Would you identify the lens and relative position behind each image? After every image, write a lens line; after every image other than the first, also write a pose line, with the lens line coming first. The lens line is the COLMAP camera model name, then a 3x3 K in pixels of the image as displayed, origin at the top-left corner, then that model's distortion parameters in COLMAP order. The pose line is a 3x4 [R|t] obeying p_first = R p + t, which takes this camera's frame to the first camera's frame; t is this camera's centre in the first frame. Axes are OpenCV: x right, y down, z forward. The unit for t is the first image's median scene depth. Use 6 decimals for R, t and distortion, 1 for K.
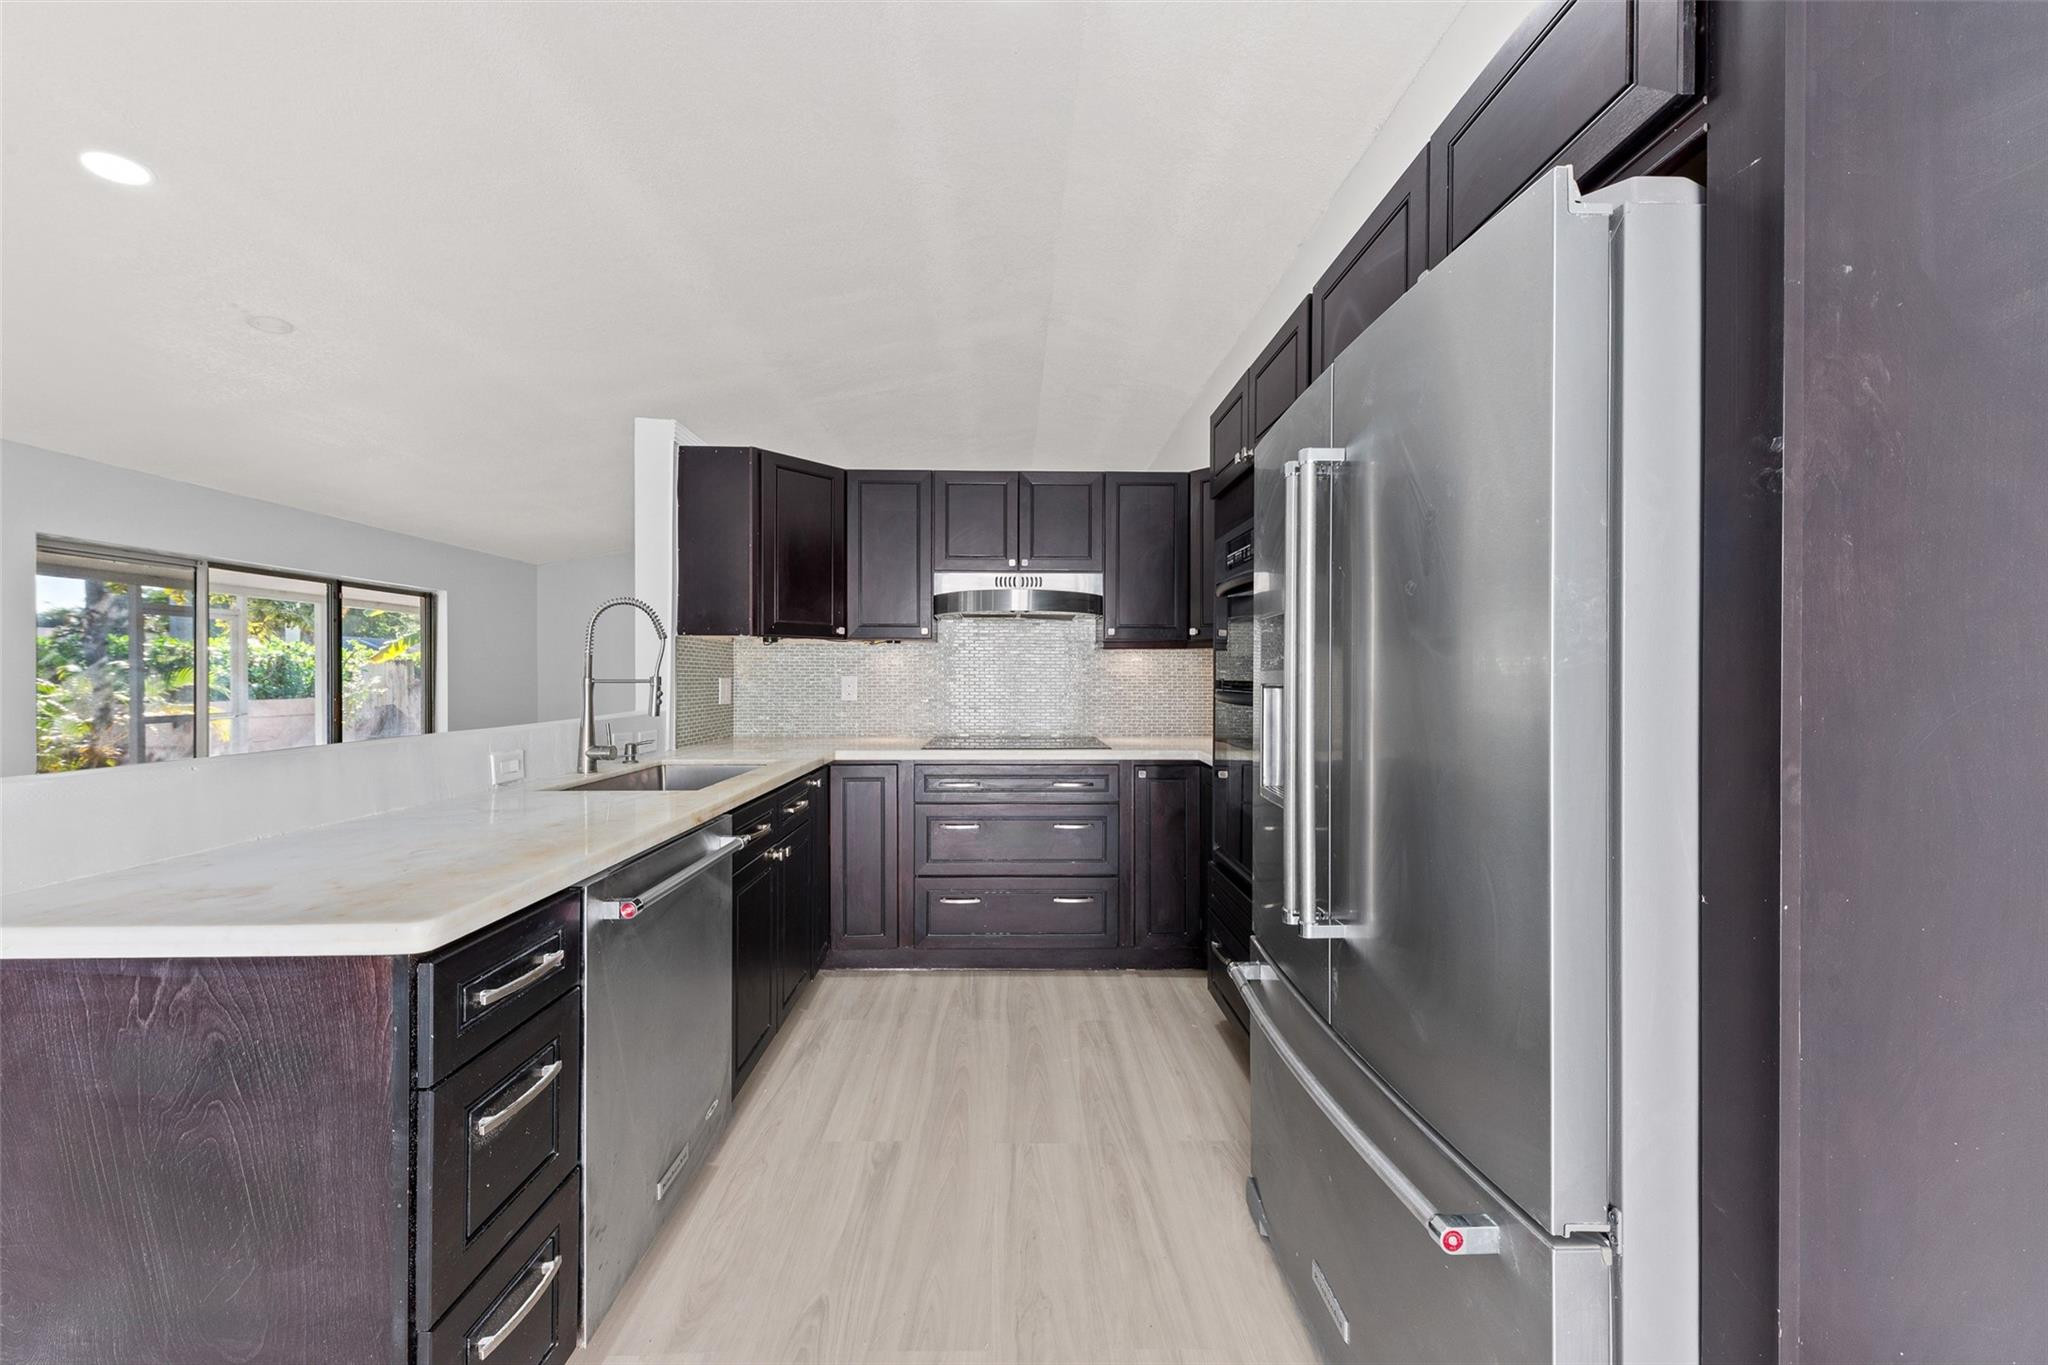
lens RADIAL K [[685.7, 0, 1024.0], [0, 685.7, 682.5], [0, 0, 1]] dist [0.011592, -0.000079]
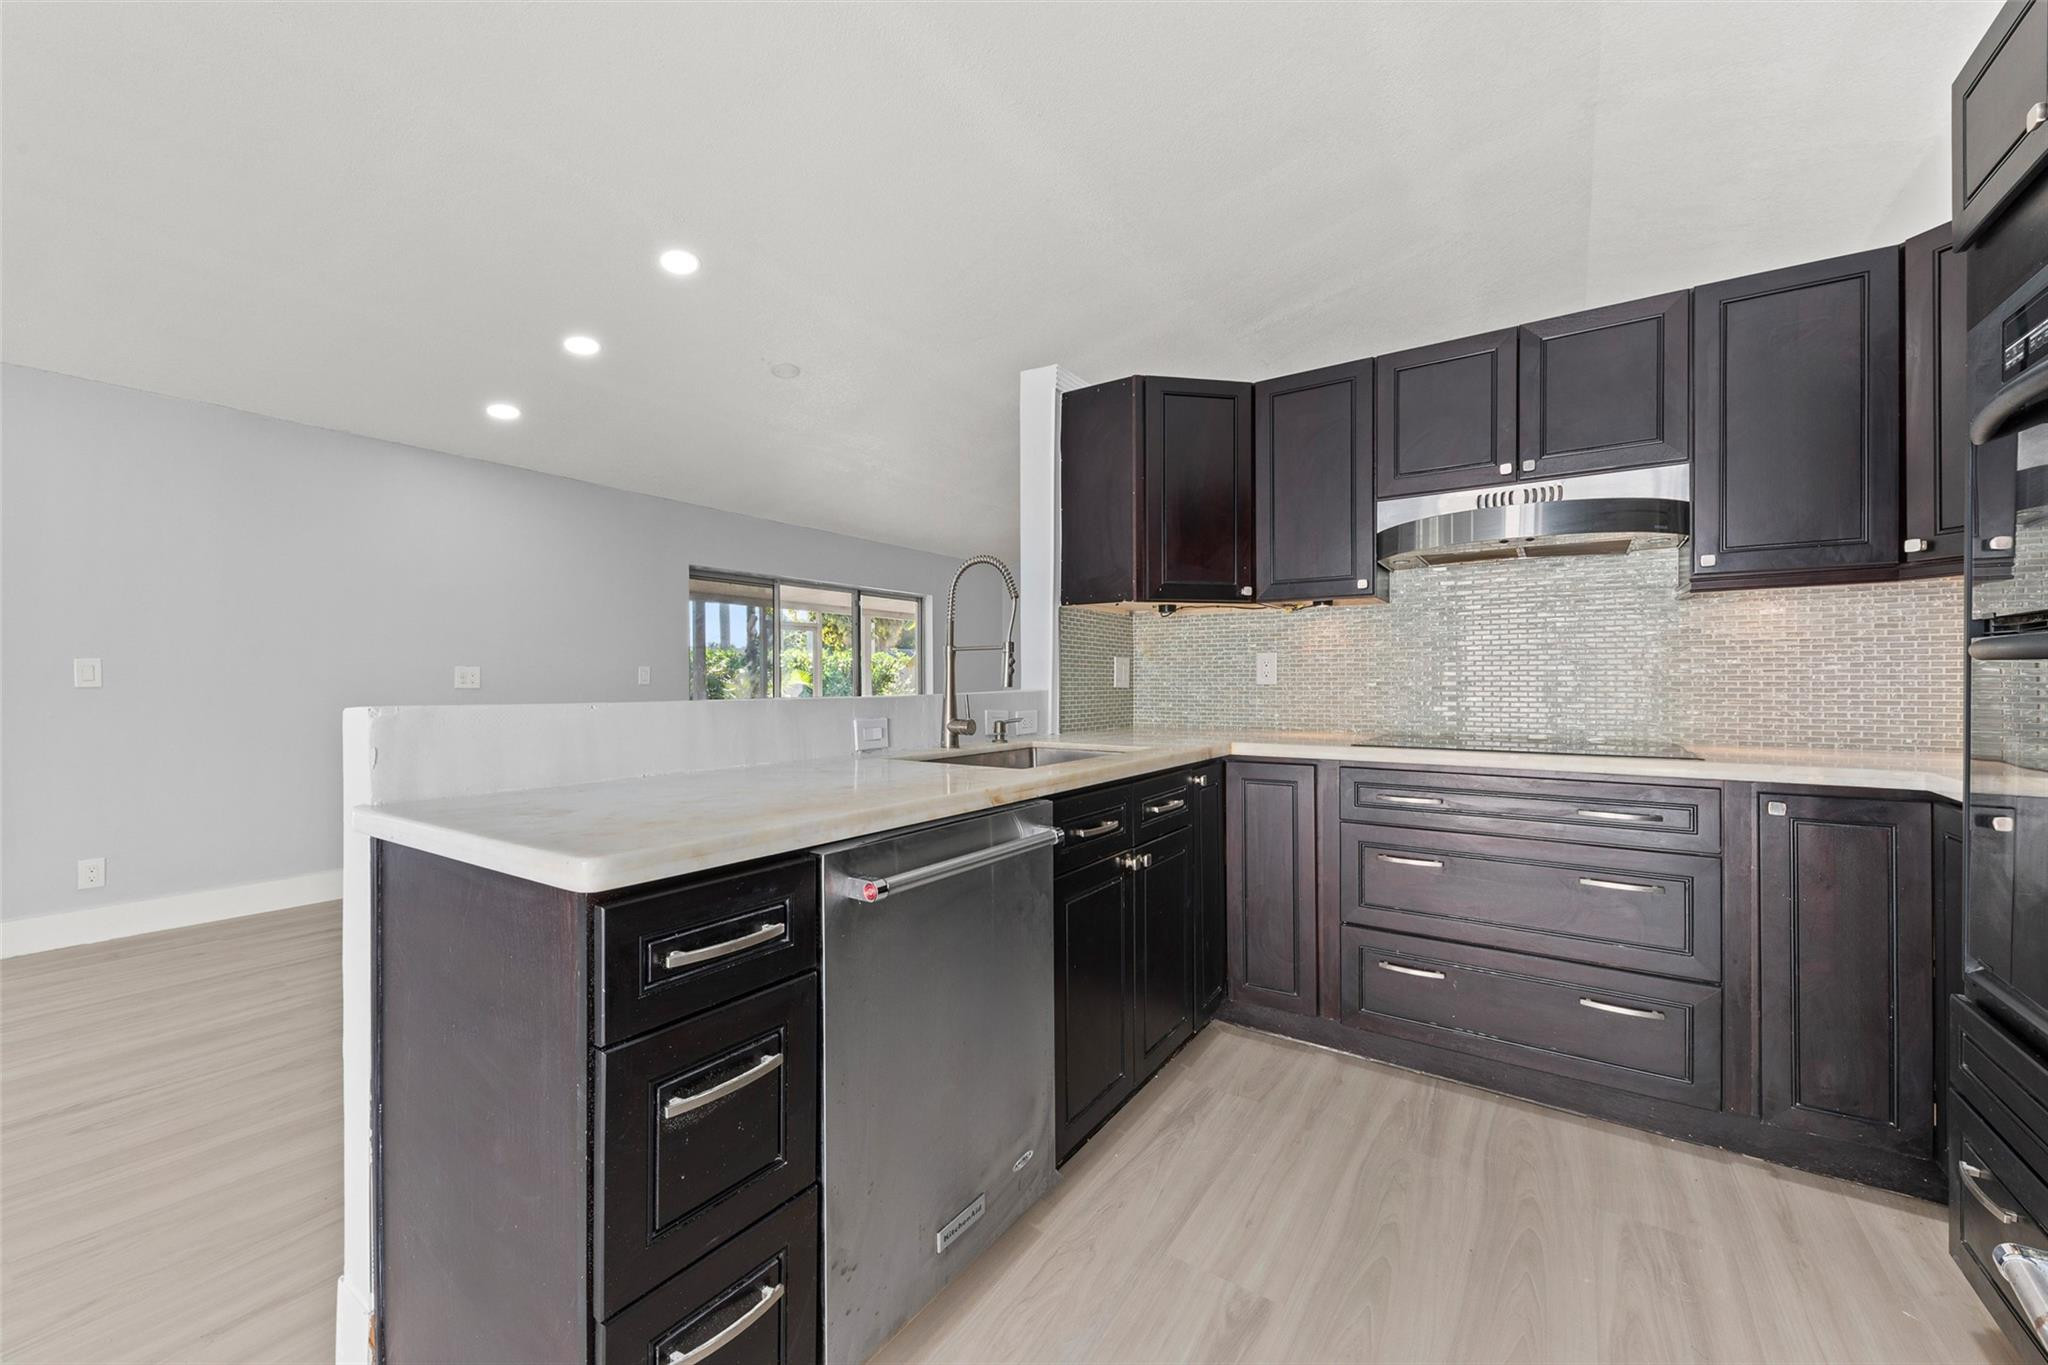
lens RADIAL K [[789.1, 0, 1024.0], [0, 789.1, 682.5], [0, 0, 1]] dist [0.014870, -0.006272]
pose [[0.816941, -0.003207, -0.576712, 0.047708], [0.001770, 0.999994, -0.003053, 0.033564], [0.576718, 0.001474, 0.816942, 0.133673]]
